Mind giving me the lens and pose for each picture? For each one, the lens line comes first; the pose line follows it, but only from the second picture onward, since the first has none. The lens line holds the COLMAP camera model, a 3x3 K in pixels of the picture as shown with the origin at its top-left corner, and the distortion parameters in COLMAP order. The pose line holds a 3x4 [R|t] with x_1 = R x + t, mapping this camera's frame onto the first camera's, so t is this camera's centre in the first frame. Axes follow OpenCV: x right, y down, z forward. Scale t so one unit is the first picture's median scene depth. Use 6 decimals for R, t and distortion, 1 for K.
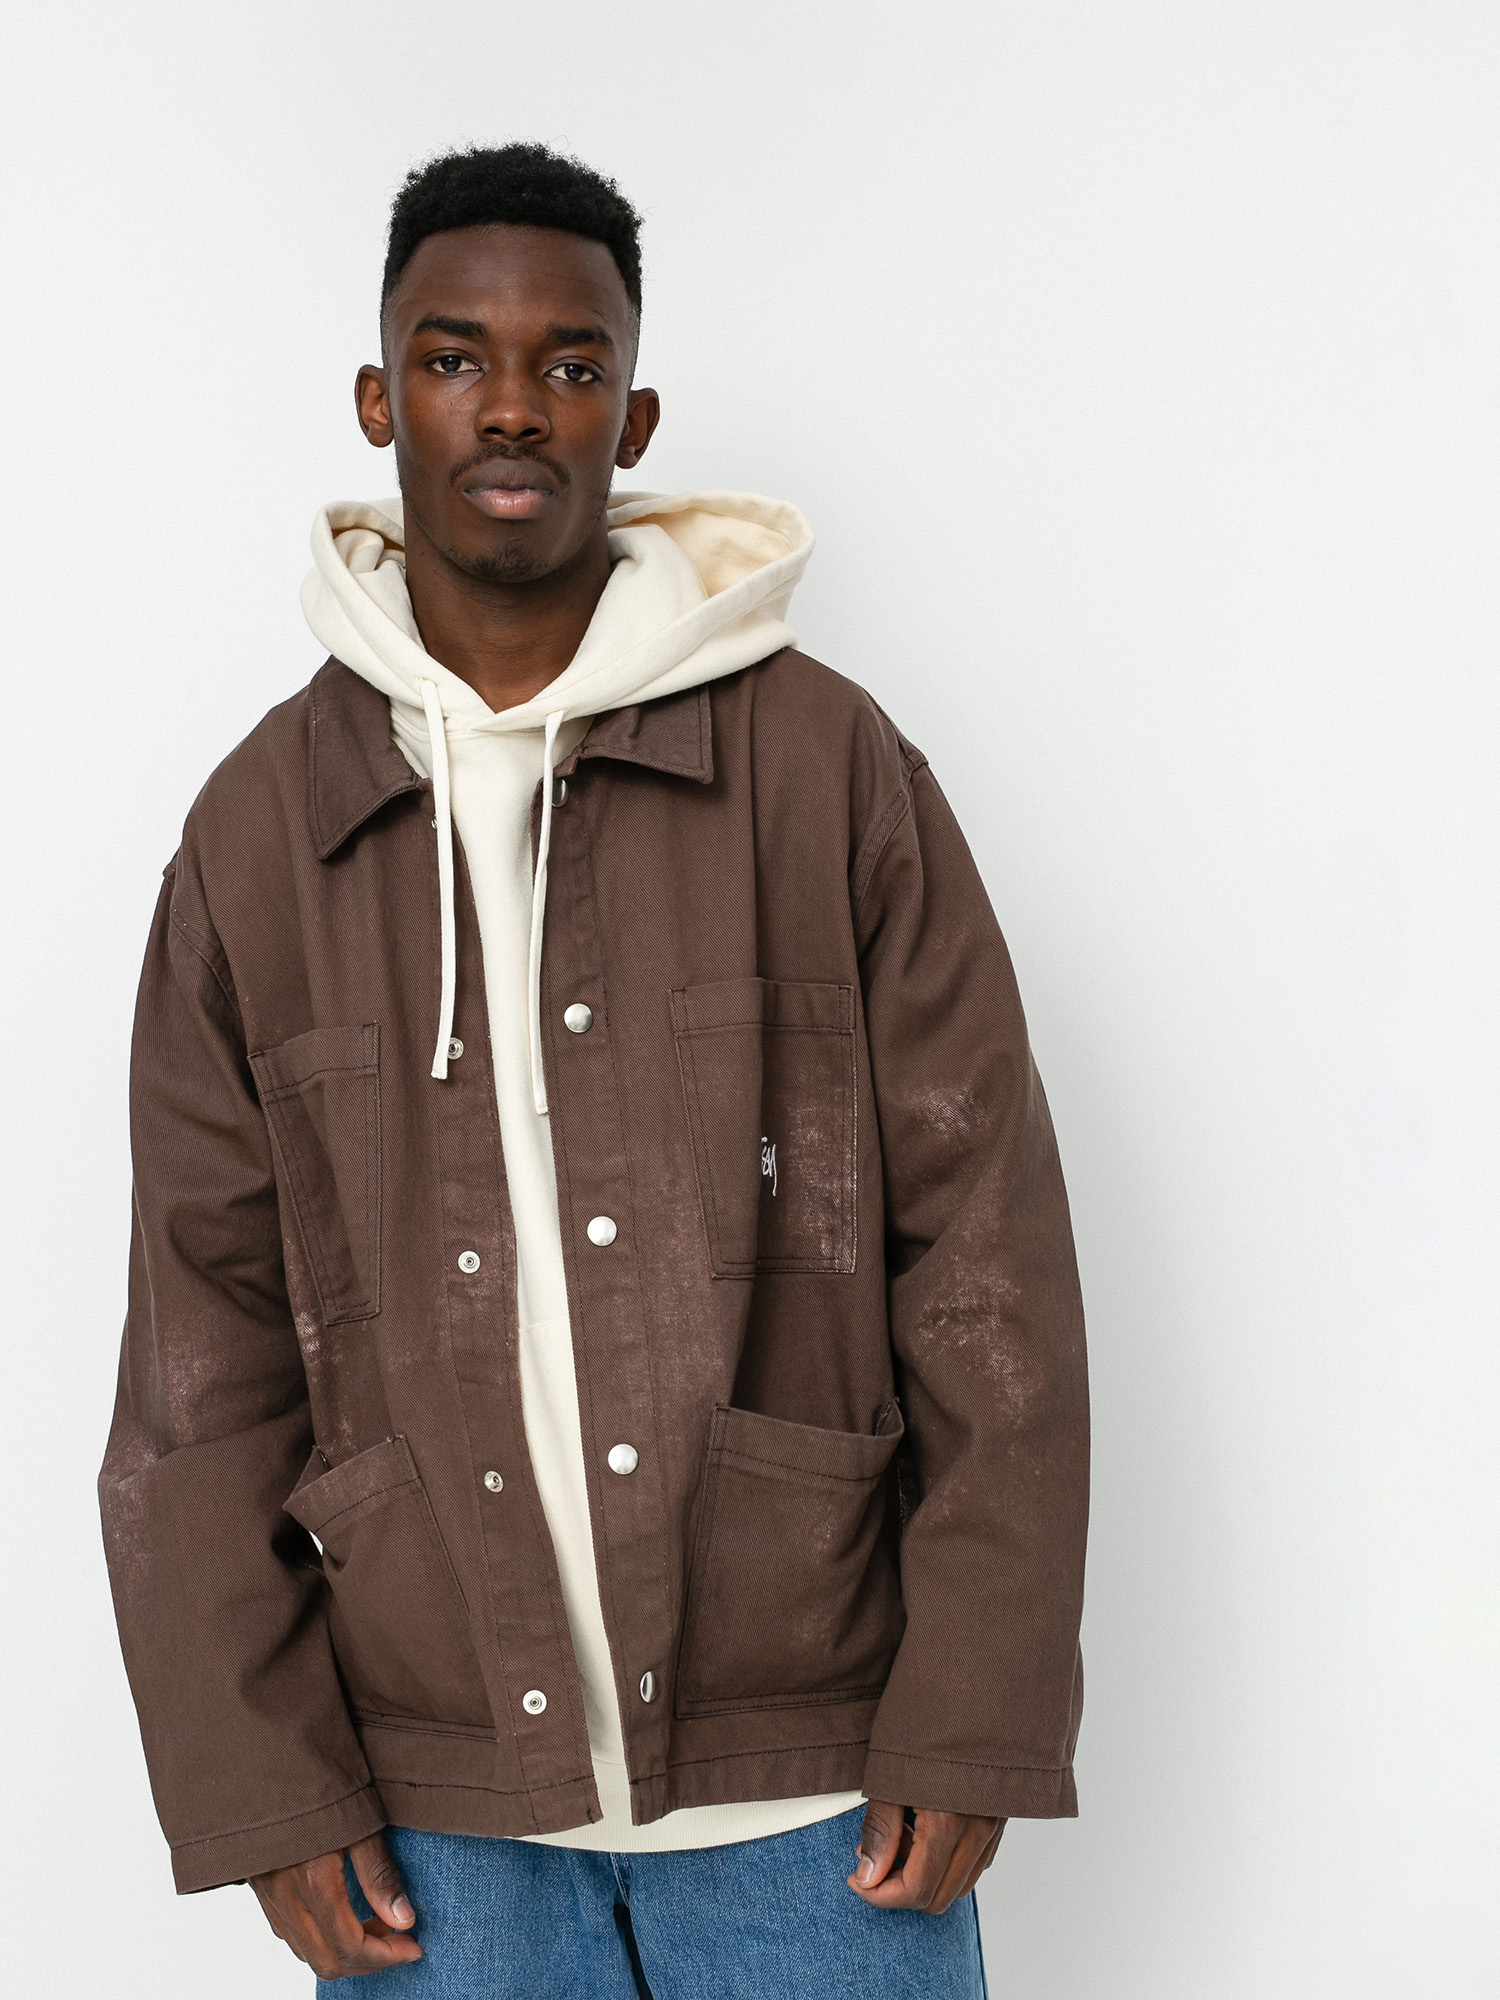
lens RADIAL K [[3039.9, 0, 750.0], [0, 3039.9, 1000.0], [0, 0, 1]] dist [-0.291096, 1.693600]
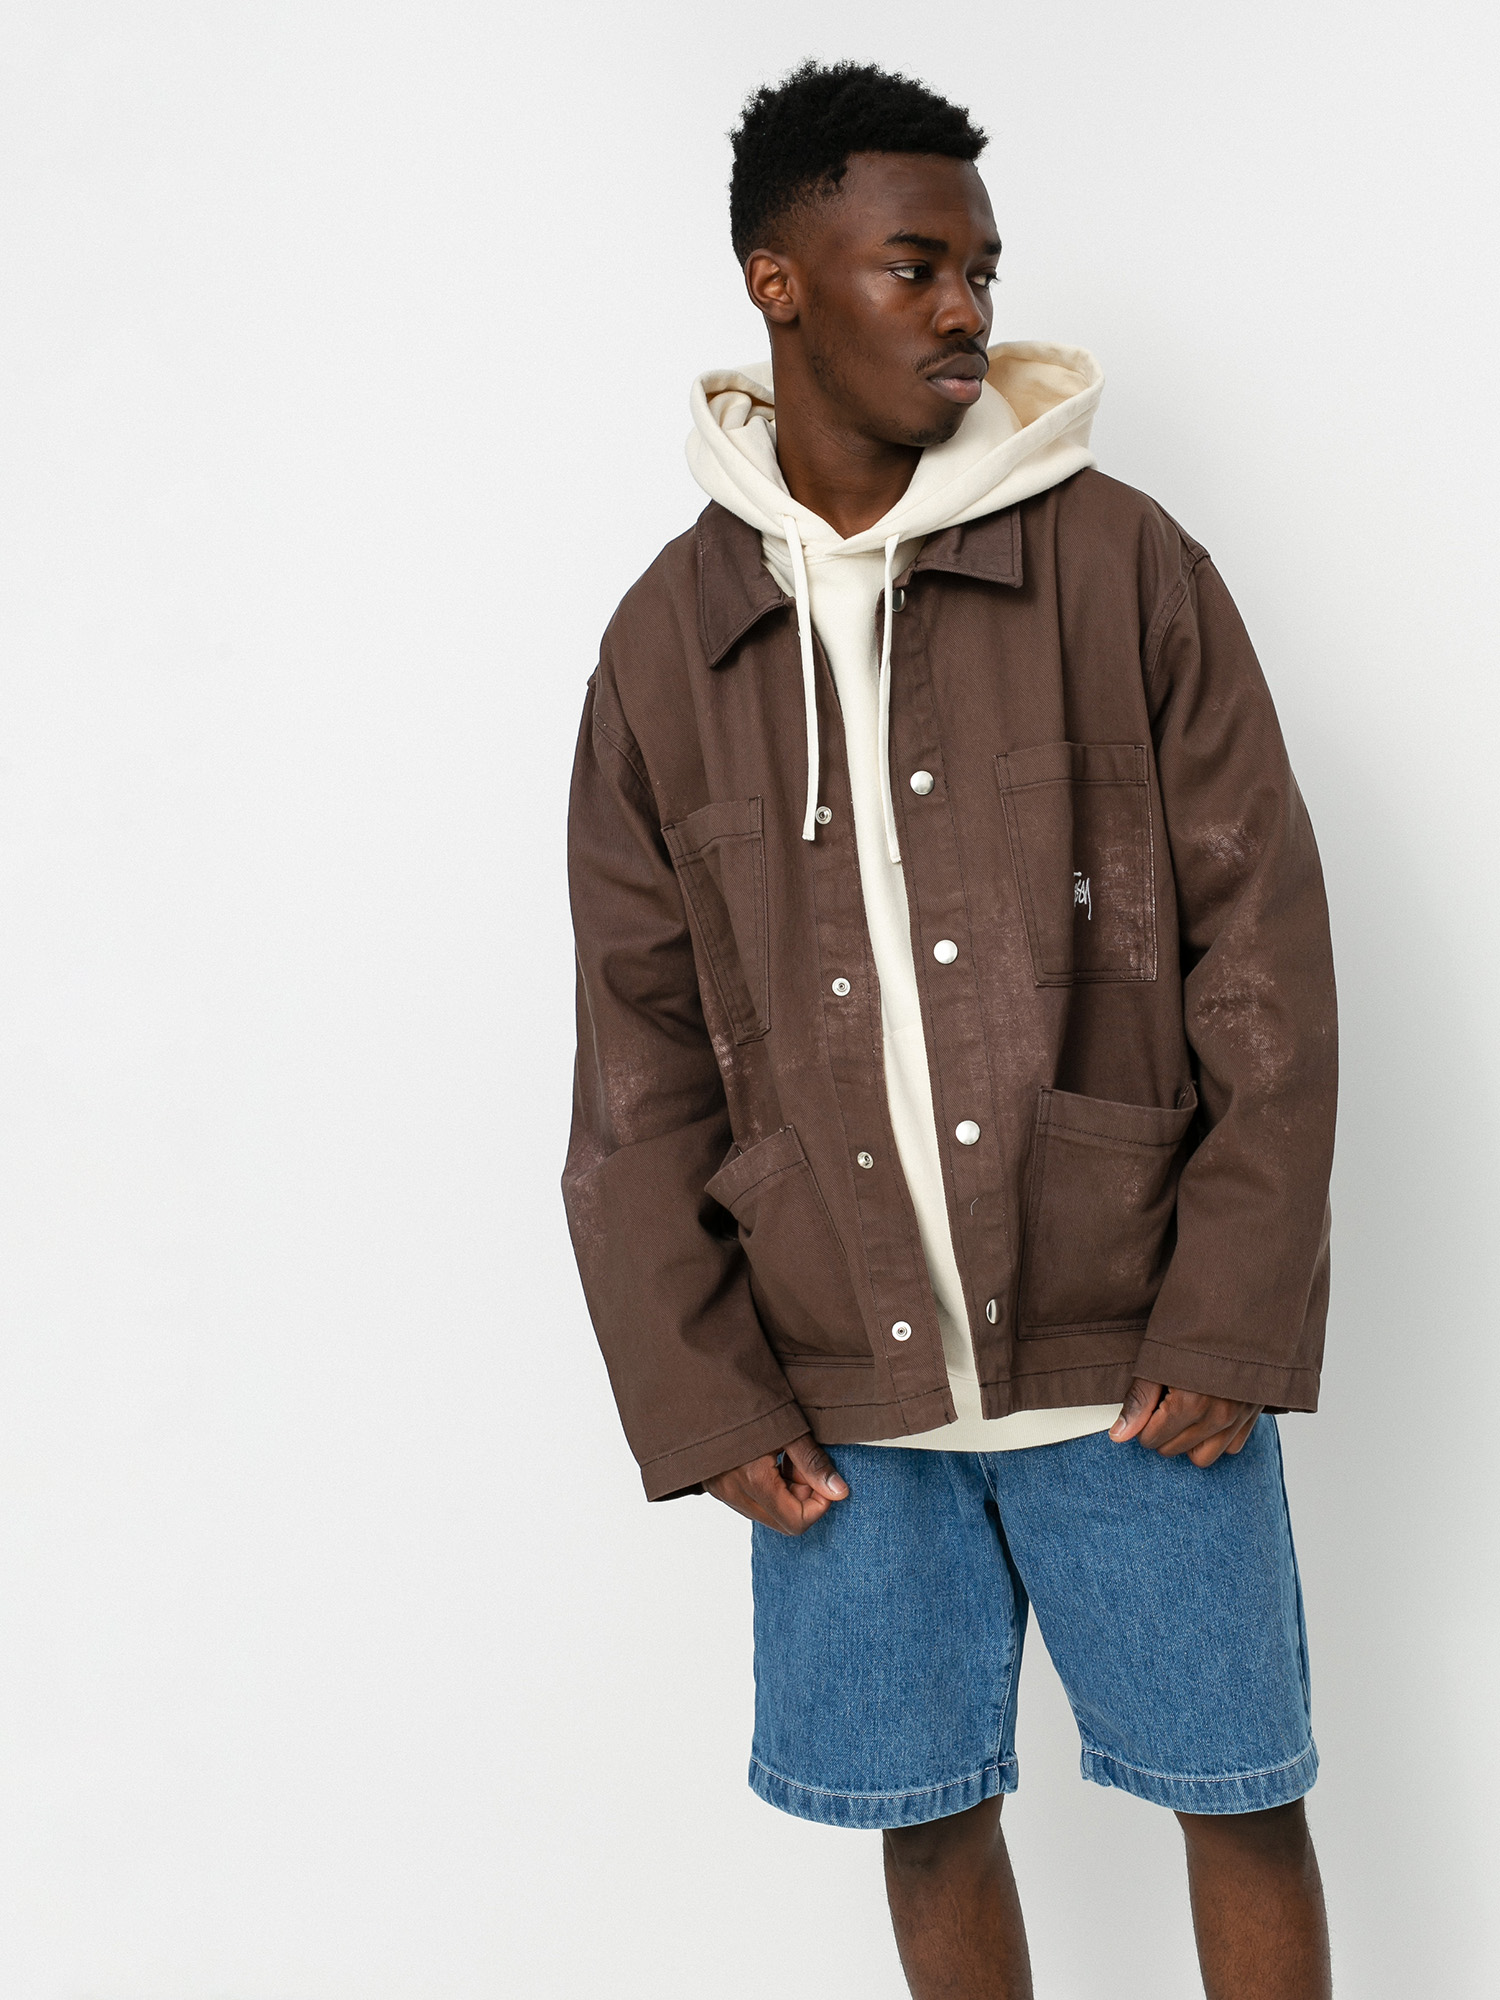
lens RADIAL K [[3039.9, 0, 750.0], [0, 3039.9, 1000.0], [0, 0, 1]] dist [-0.291096, 1.693600]
pose [[0.986081, -0.042173, -0.160830, 0.068211], [0.052276, 0.996882, 0.059110, 0.017320], [0.157835, -0.066695, 0.985211, -0.228462]]
